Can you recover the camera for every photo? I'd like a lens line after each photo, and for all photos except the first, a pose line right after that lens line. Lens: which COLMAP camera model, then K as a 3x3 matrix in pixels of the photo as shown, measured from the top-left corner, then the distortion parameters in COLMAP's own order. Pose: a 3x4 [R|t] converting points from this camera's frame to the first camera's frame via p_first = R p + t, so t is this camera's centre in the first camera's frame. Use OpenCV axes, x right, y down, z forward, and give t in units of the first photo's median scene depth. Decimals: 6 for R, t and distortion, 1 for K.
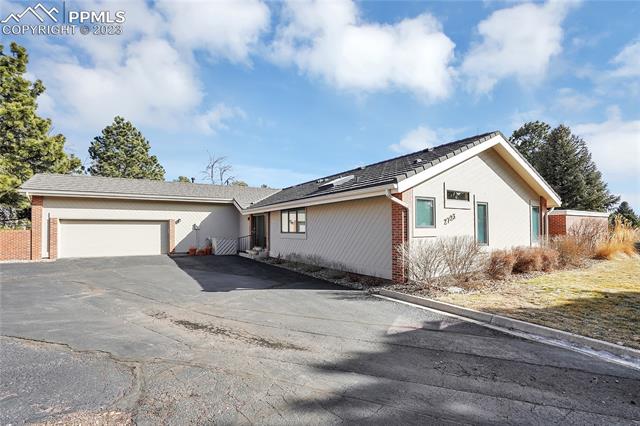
lens RADIAL K [[300.0, 0, 320.0], [0, 300.0, 217.4], [0, 0, 1]] dist [-0.039985, 0.005557]
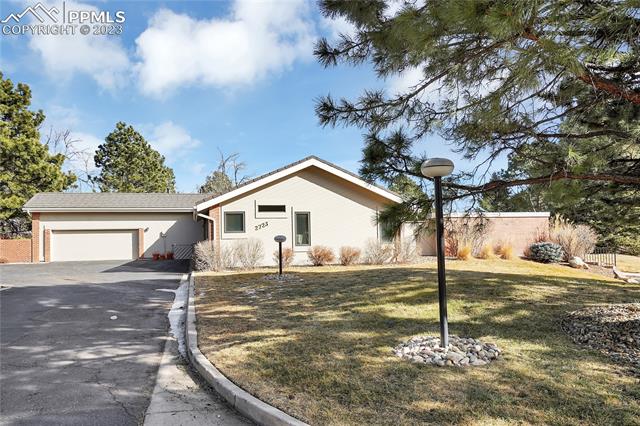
lens RADIAL K [[456.5, 0, 320.3], [0, 456.5, 211.7], [0, 0, 1]] dist [-0.003451, -0.004758]
pose [[0.961446, -0.028189, -0.273545, 0.648800], [0.023952, 0.999536, -0.018817, -0.007355], [0.273949, 0.011539, 0.961675, -0.486791]]
